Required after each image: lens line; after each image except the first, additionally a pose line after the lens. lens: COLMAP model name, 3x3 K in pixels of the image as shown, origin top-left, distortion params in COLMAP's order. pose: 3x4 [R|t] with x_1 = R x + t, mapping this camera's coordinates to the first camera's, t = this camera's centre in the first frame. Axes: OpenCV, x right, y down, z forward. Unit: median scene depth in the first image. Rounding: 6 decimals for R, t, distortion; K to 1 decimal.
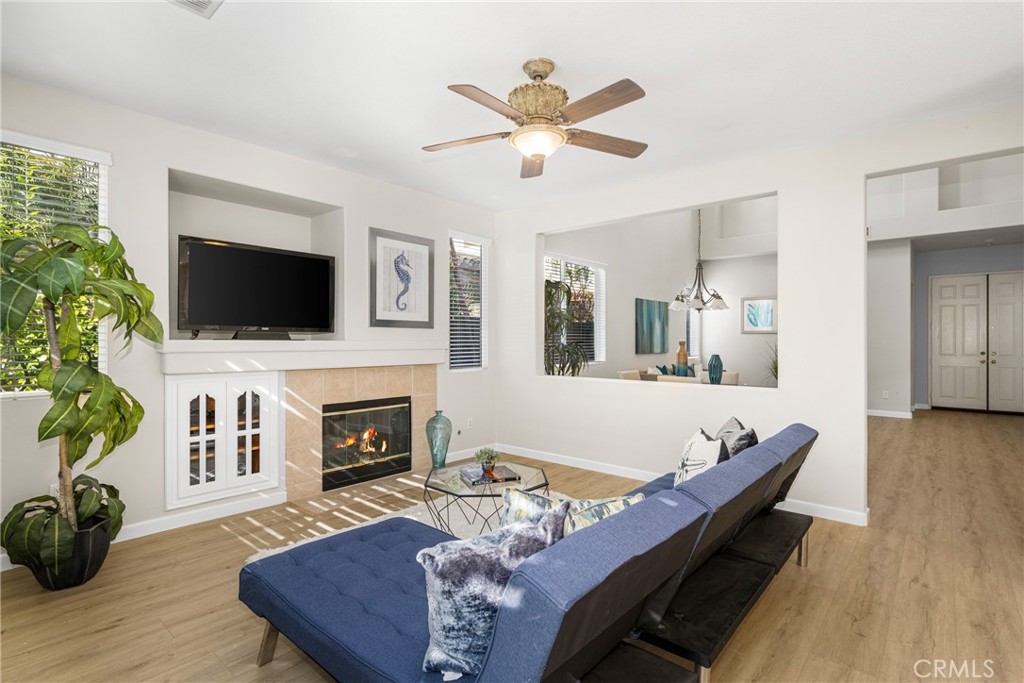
lens RADIAL K [[498.1, 0, 510.6], [0, 498.1, 343.1], [0, 0, 1]] dist [-0.000574, -0.000427]
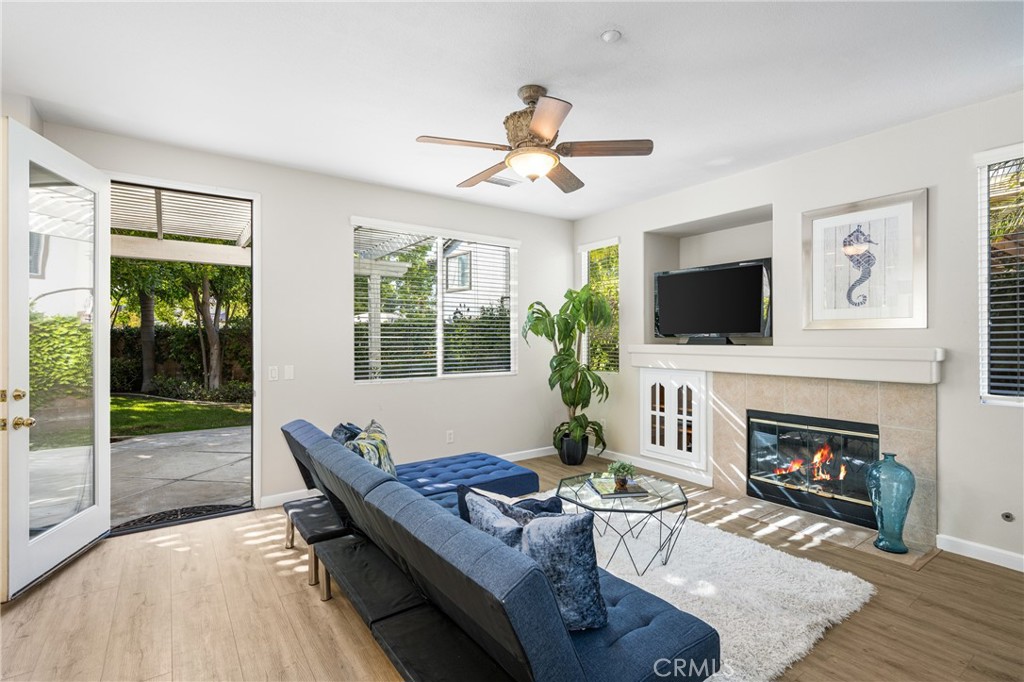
lens RADIAL K [[473.9, 0, 512.0], [0, 473.9, 341.0], [0, 0, 1]] dist [0.001072, 0.000107]
pose [[-0.222937, -0.002355, -0.974830, 0.737878], [-0.006029, 0.999981, -0.001037, -0.011318], [0.974814, 0.005646, -0.222947, 0.831341]]
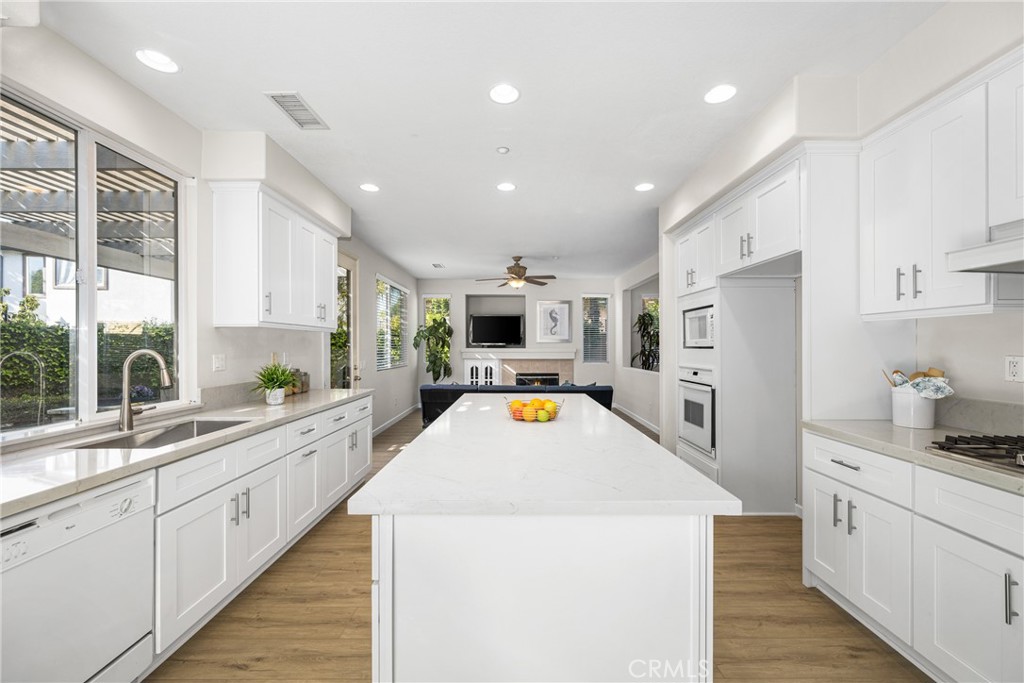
lens RADIAL K [[405.0, 0, 503.0], [0, 405.0, 342.0], [0, 0, 1]] dist [0.015721, 0.000043]
pose [[0.633719, -0.002893, -0.773558, 1.326522], [-0.002666, 0.999979, -0.005924, -0.027465], [0.773559, 0.005817, 0.633698, -0.417583]]
